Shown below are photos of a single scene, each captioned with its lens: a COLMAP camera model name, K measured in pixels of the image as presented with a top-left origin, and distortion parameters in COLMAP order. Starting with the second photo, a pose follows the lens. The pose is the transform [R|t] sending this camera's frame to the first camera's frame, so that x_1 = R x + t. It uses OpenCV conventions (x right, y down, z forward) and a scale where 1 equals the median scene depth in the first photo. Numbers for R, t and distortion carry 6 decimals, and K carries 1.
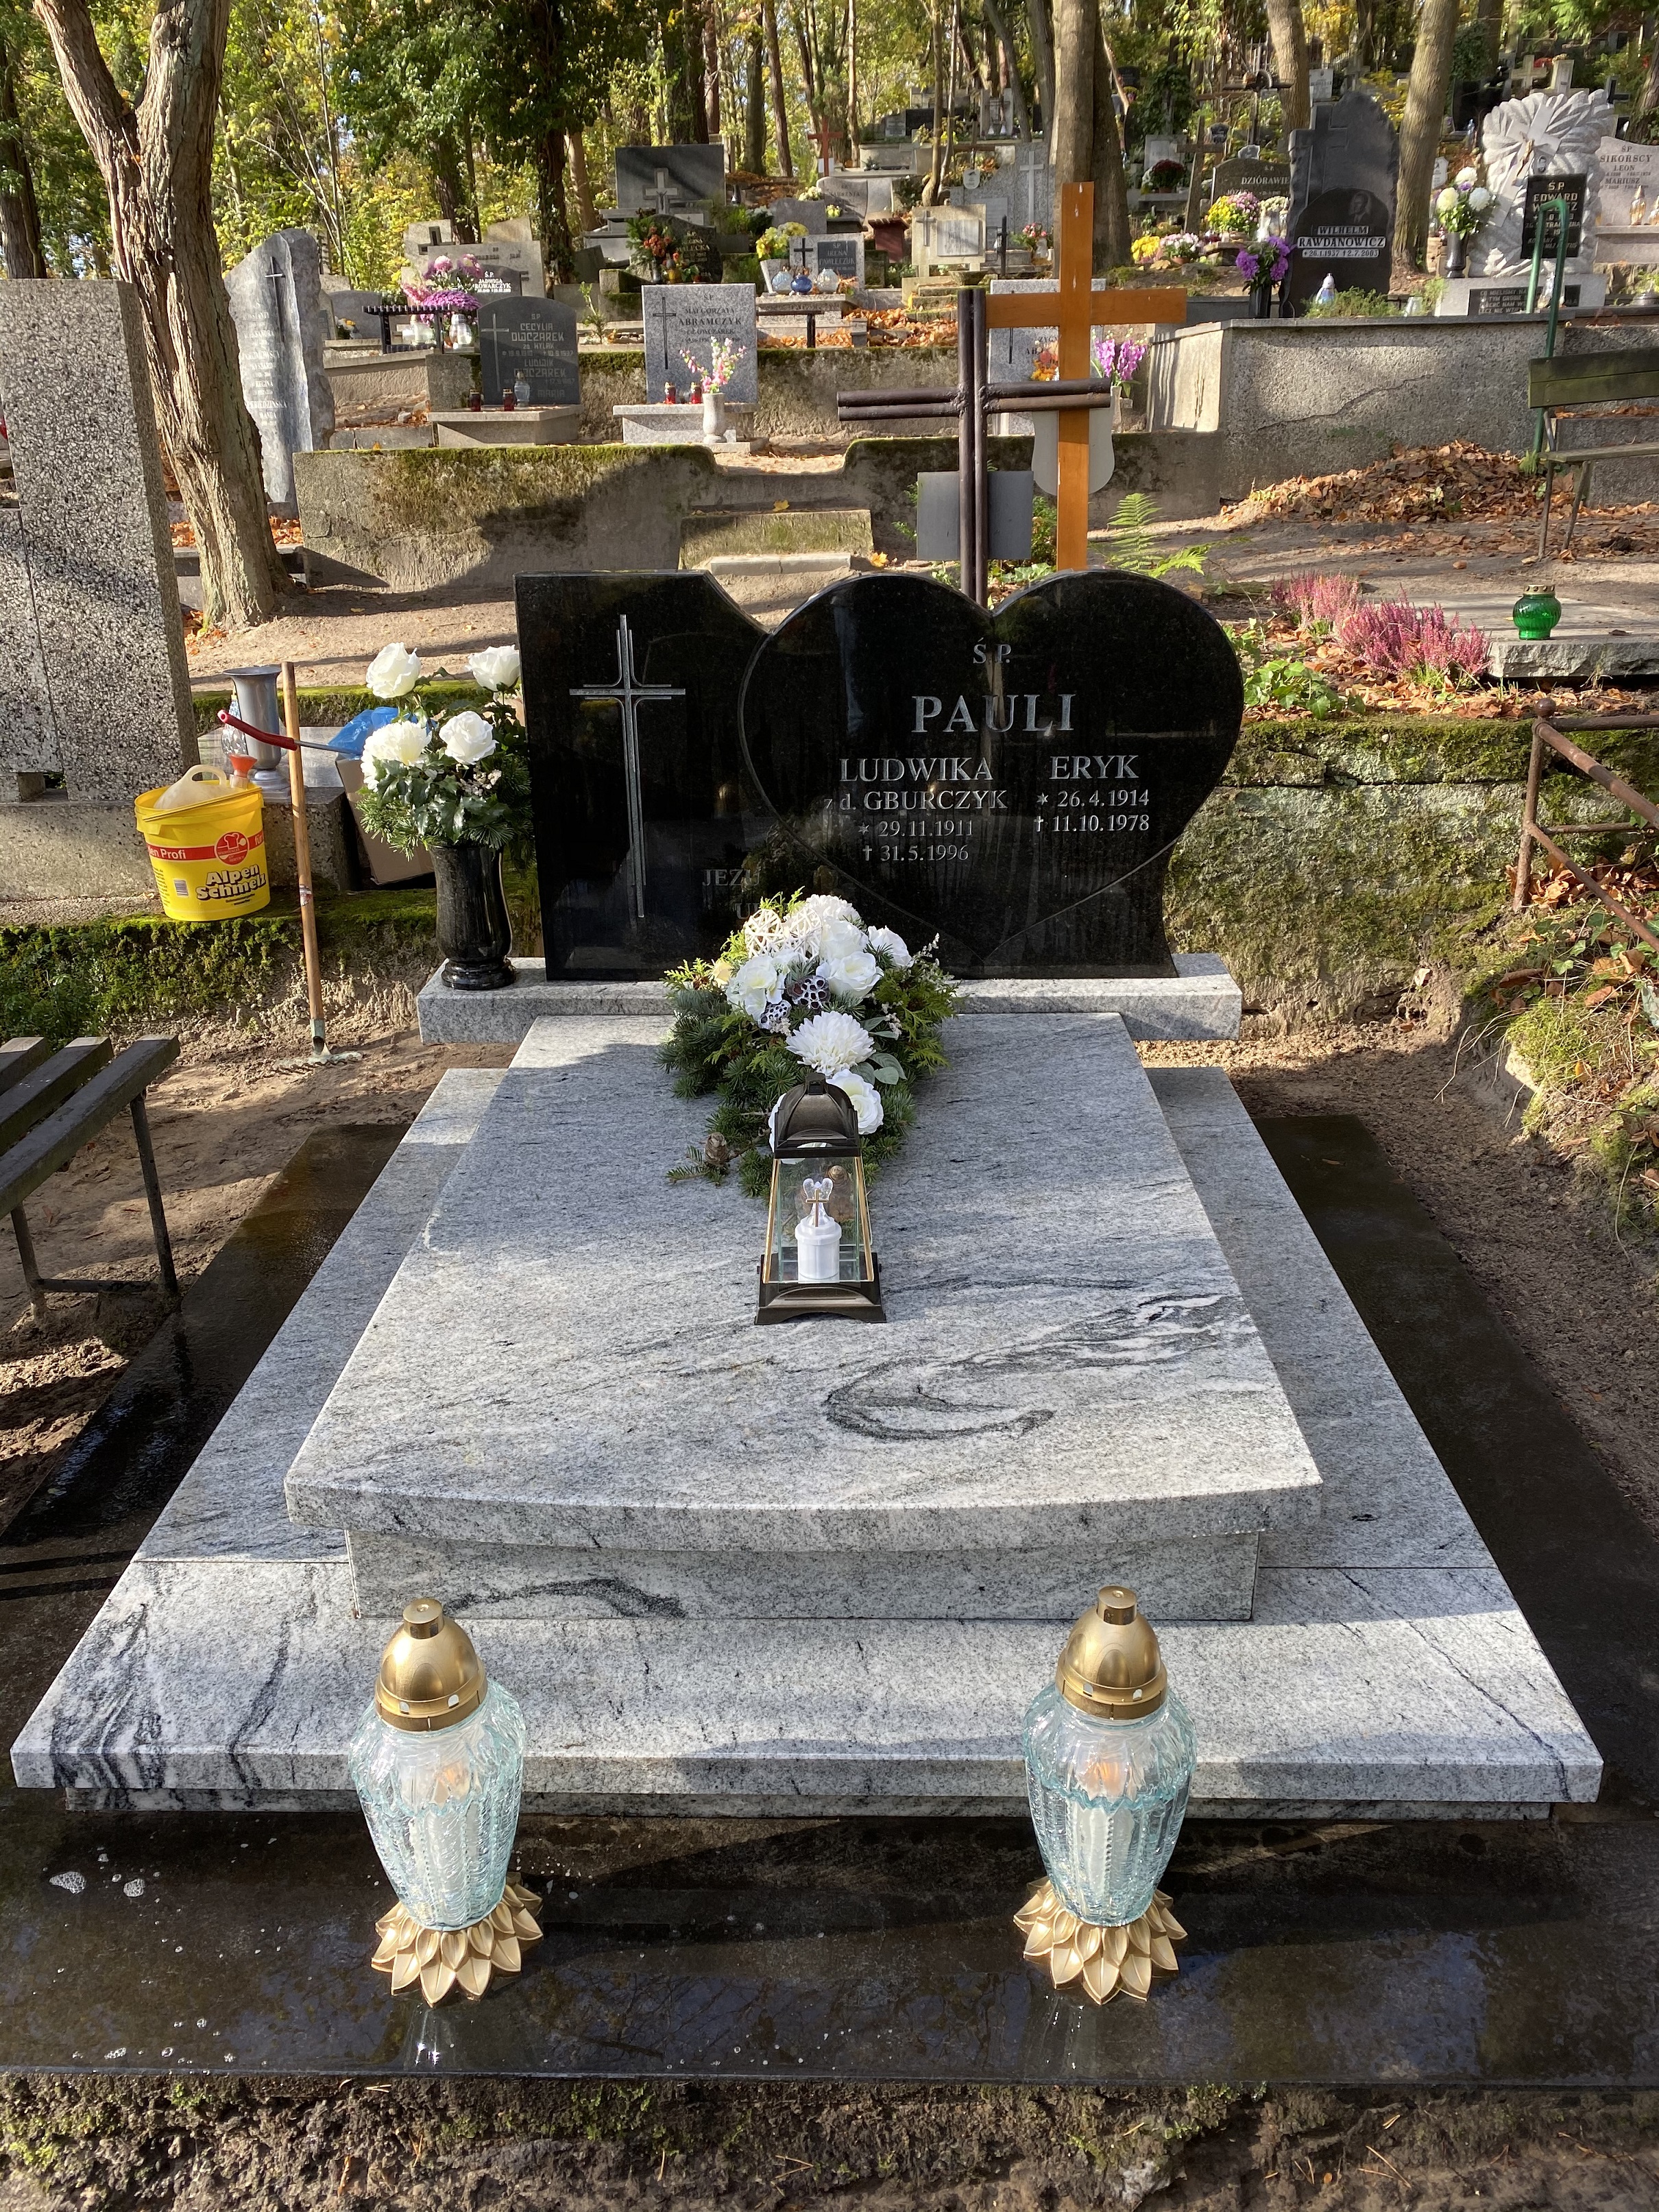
lens RADIAL K [[1688.9, 0, 817.6], [0, 1688.9, 1095.8], [0, 0, 1]] dist [0.187011, -0.541979]
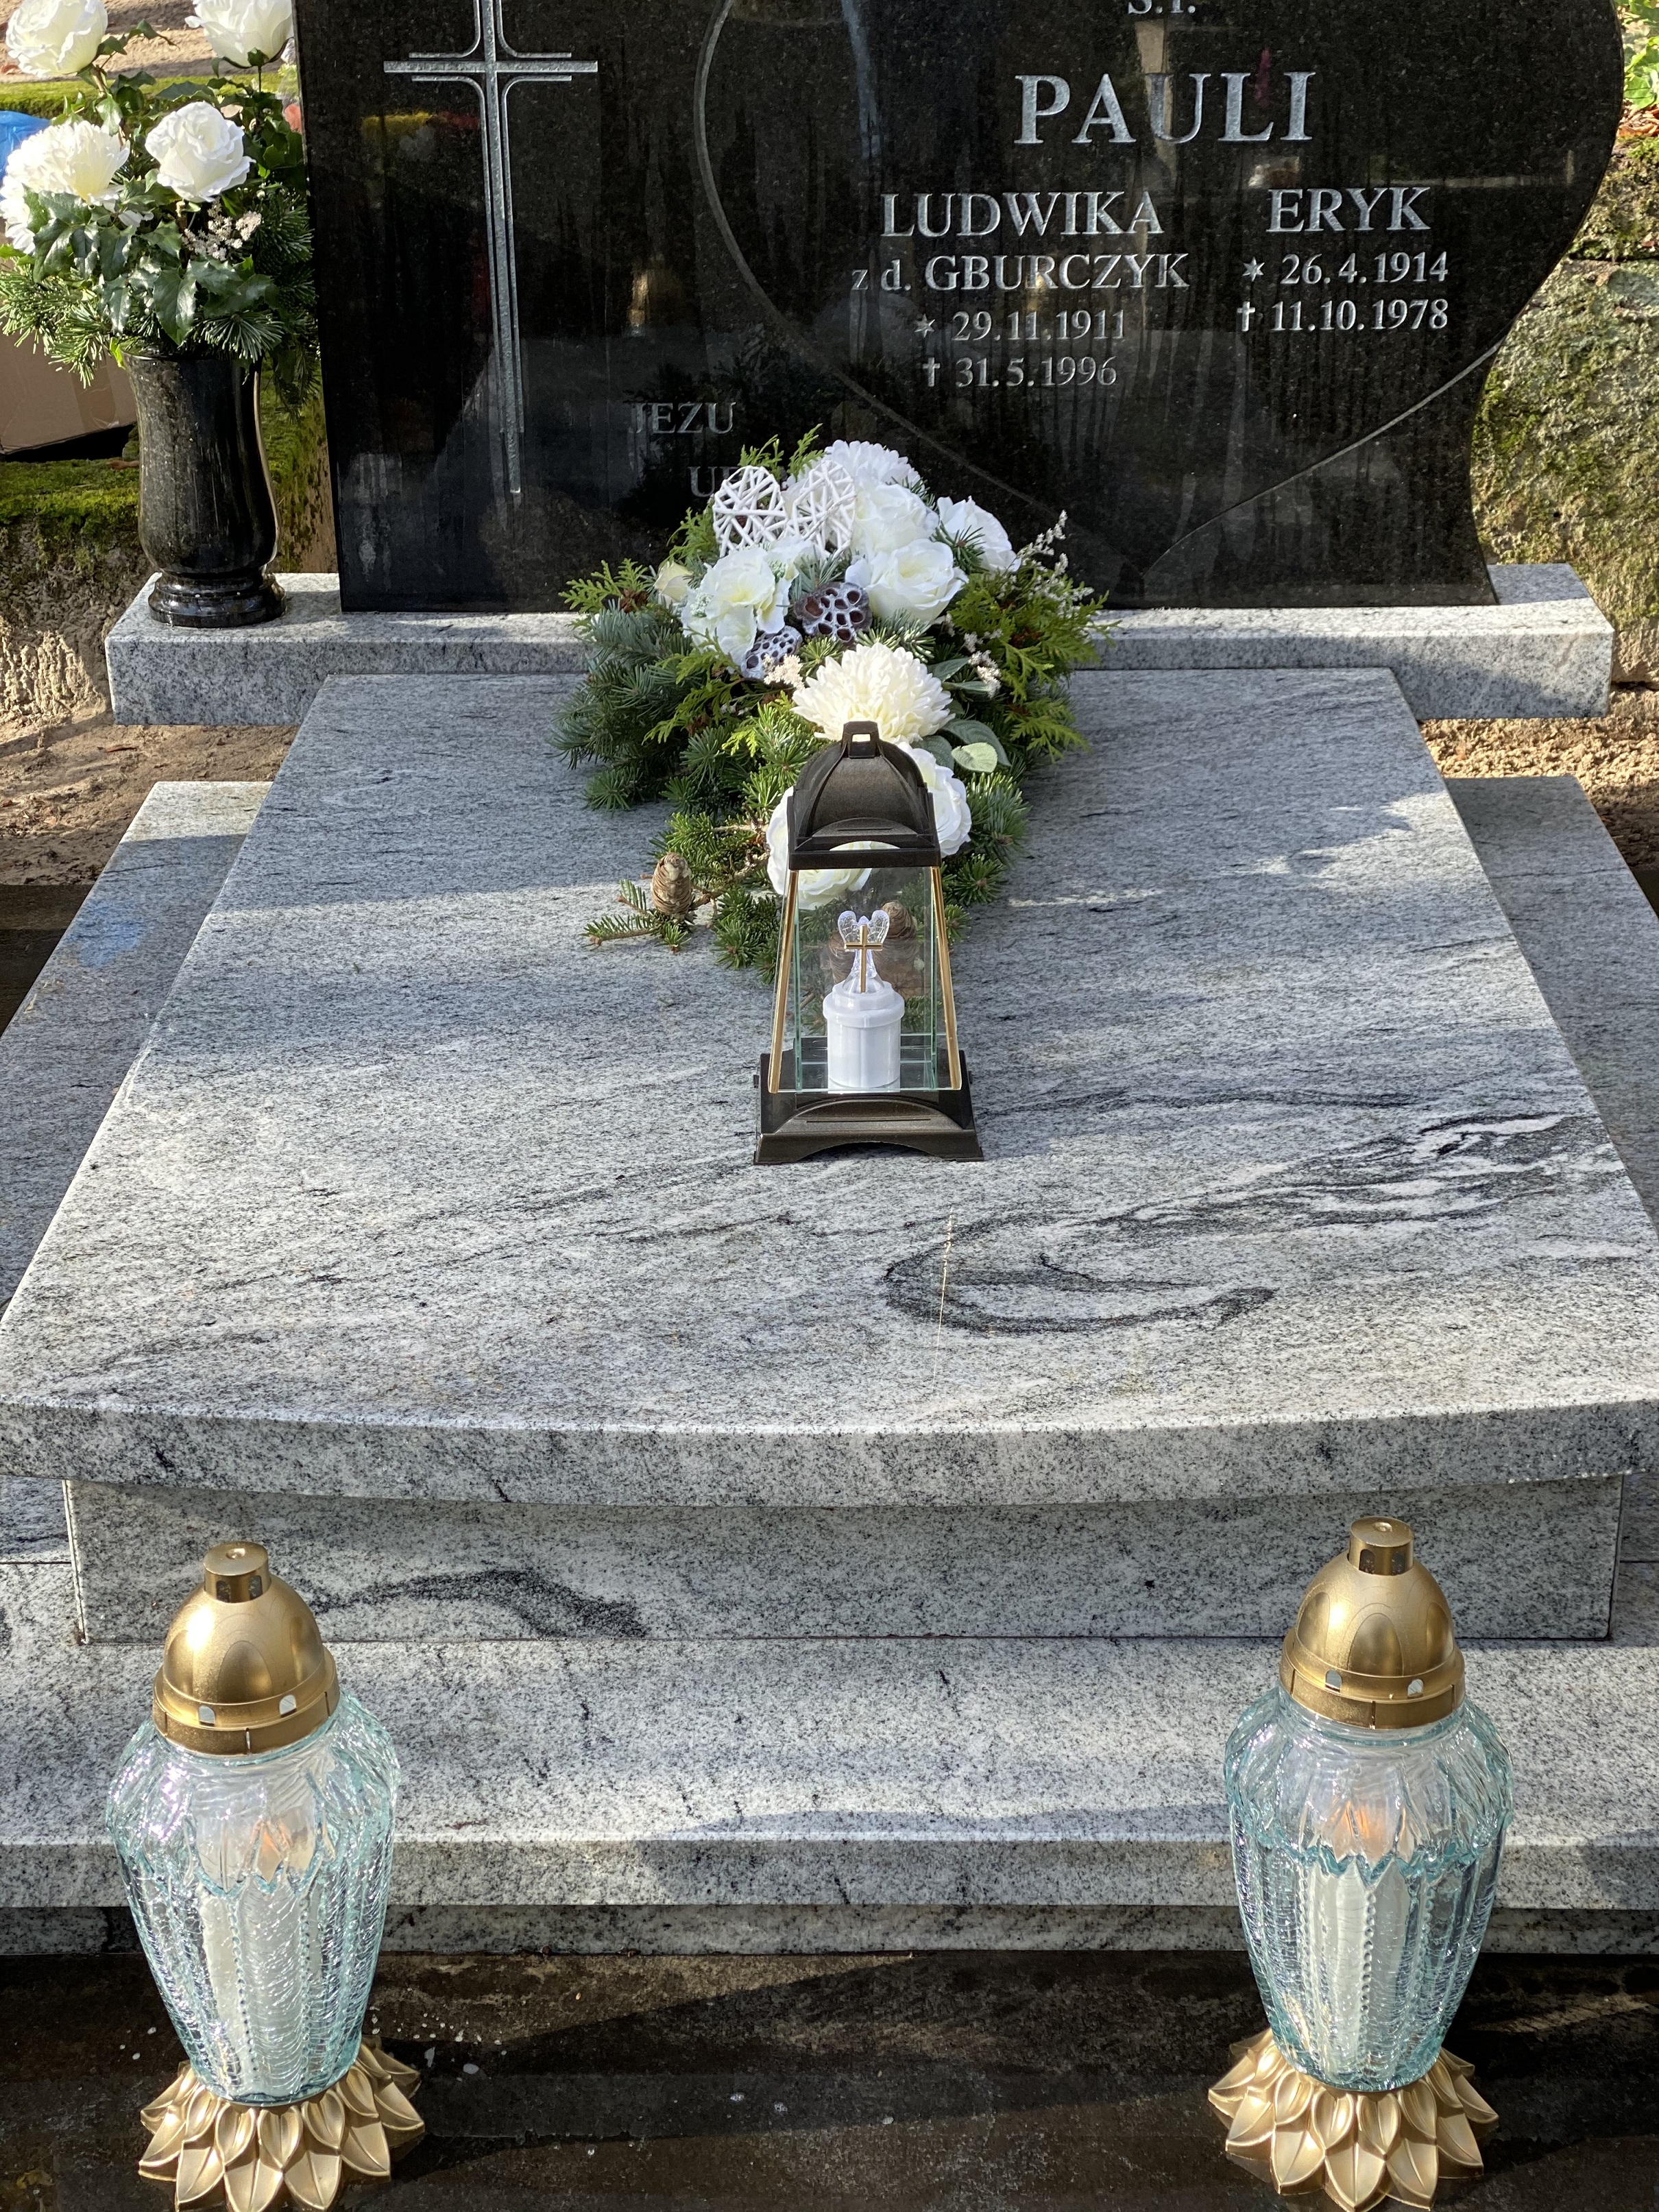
lens RADIAL K [[3351.7, 0, 829.5], [0, 3351.7, 1106.0], [0, 0, 1]] dist [0.145132, -0.075606]
pose [[0.999913, -0.002141, 0.013011, -0.027140], [0.001568, 0.999033, 0.043928, 0.067126], [-0.013093, -0.043904, 0.998950, -0.139383]]
